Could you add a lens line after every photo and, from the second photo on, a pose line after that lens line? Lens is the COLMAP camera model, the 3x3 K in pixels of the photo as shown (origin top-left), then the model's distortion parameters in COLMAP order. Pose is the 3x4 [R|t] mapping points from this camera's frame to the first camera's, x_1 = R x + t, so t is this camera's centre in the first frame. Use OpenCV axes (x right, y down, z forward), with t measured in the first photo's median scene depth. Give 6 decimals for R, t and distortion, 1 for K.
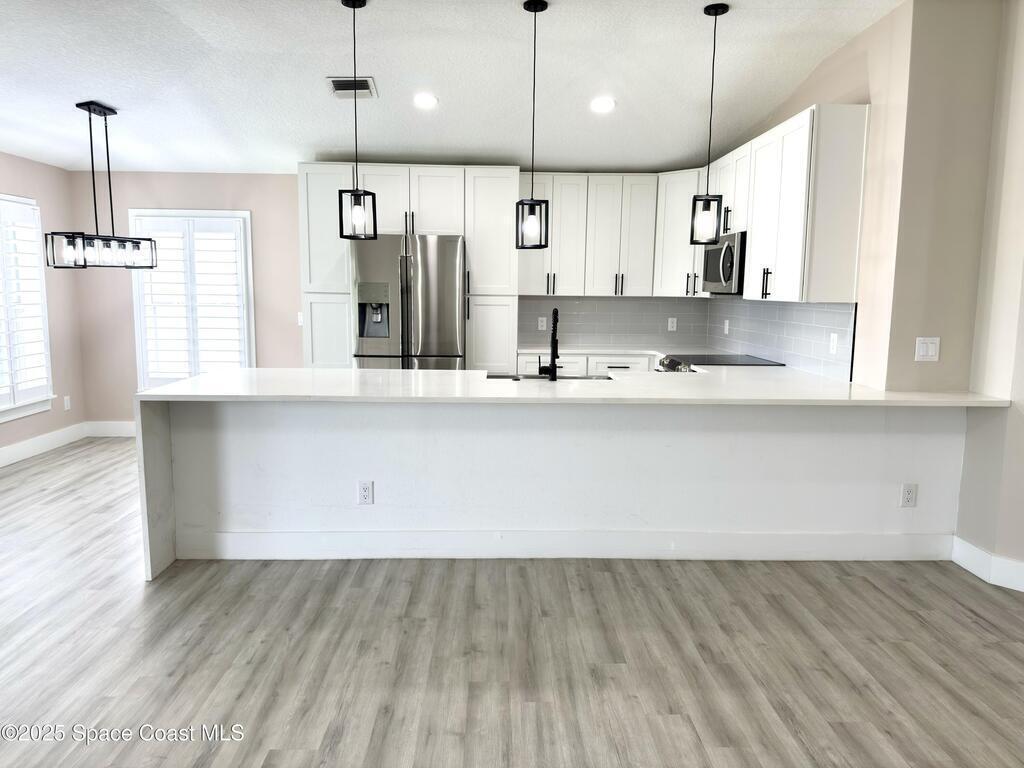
lens RADIAL K [[722.6, 0, 512.0], [0, 722.6, 384.0], [0, 0, 1]] dist [0.043894, -0.064851]
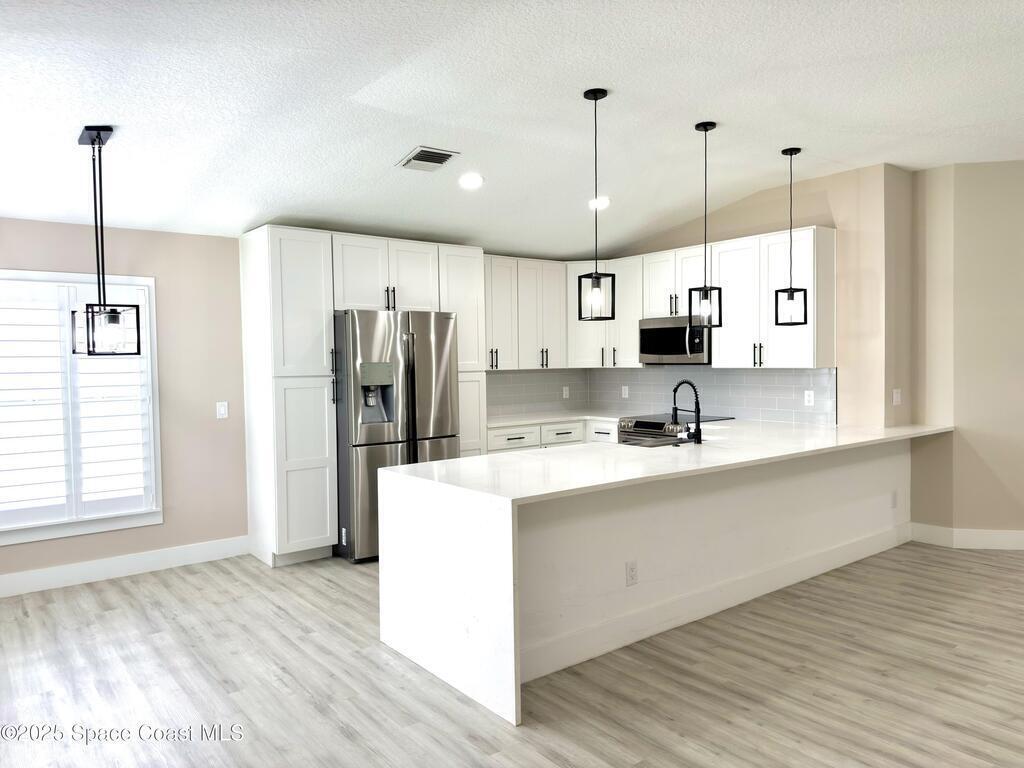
lens RADIAL K [[722.6, 0, 512.0], [0, 722.6, 384.0], [0, 0, 1]] dist [0.043894, -0.064851]
pose [[0.803771, -0.045370, 0.593206, -0.982749], [0.102185, 0.992799, -0.062524, -0.065751], [-0.586097, 0.110872, 0.802619, 0.292161]]
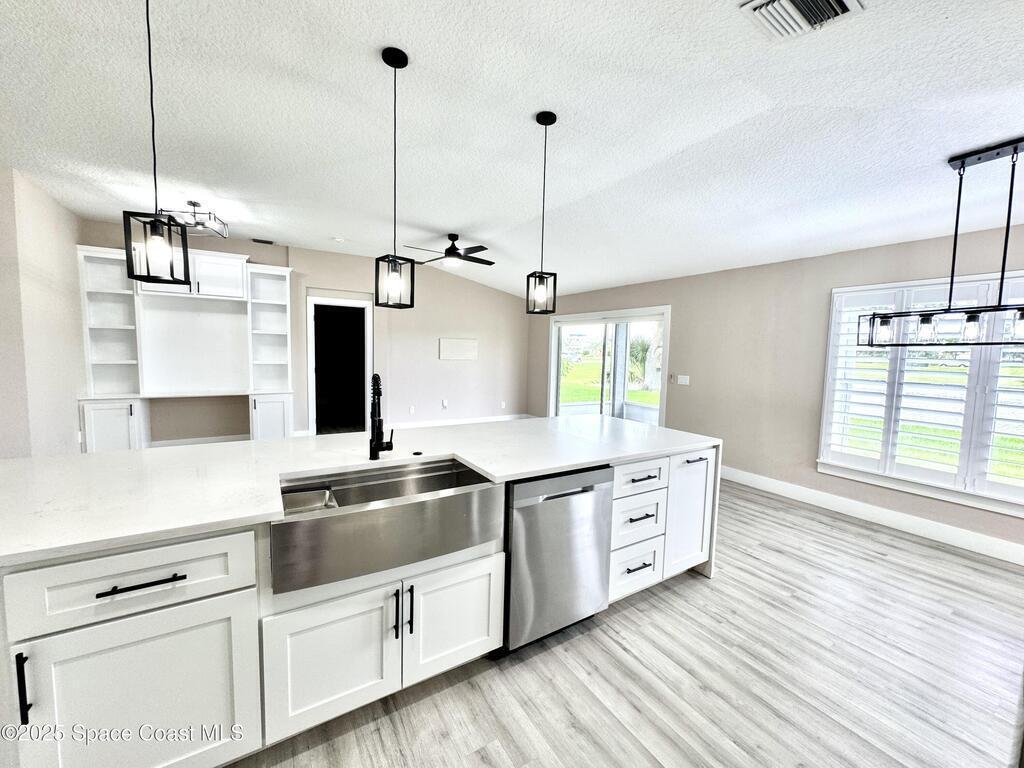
lens RADIAL K [[413.7, 0, 512.0], [0, 413.7, 384.0], [0, 0, 1]] dist [0.024912, 0.000027]
pose [[-0.860277, 0.011873, -0.509689, 0.201070], [-0.099697, 0.976510, 0.191020, -0.234694], [0.499984, 0.215145, -0.838885, 1.711813]]
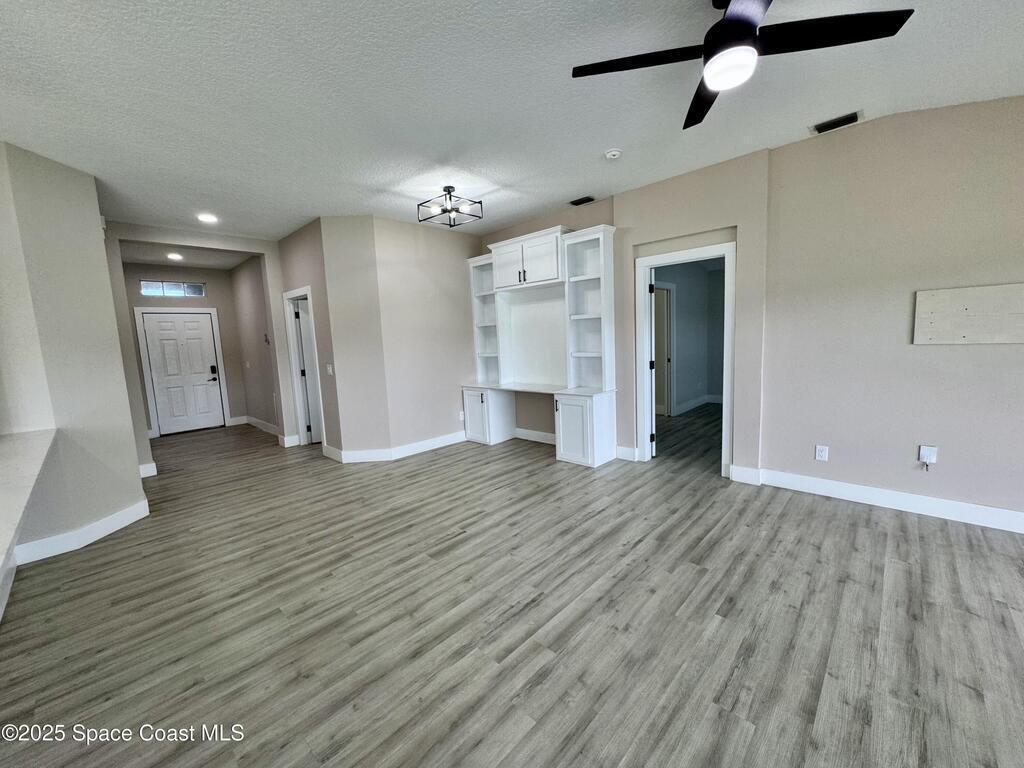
lens RADIAL K [[410.7, 0, 512.0], [0, 410.7, 384.0], [0, 0, 1]] dist [0.003366, 0.000317]
pose [[-0.709188, -0.060859, 0.702388, -0.562450], [0.129137, 0.968199, 0.214277, -0.123500], [-0.693092, 0.242667, -0.678776, 0.890913]]
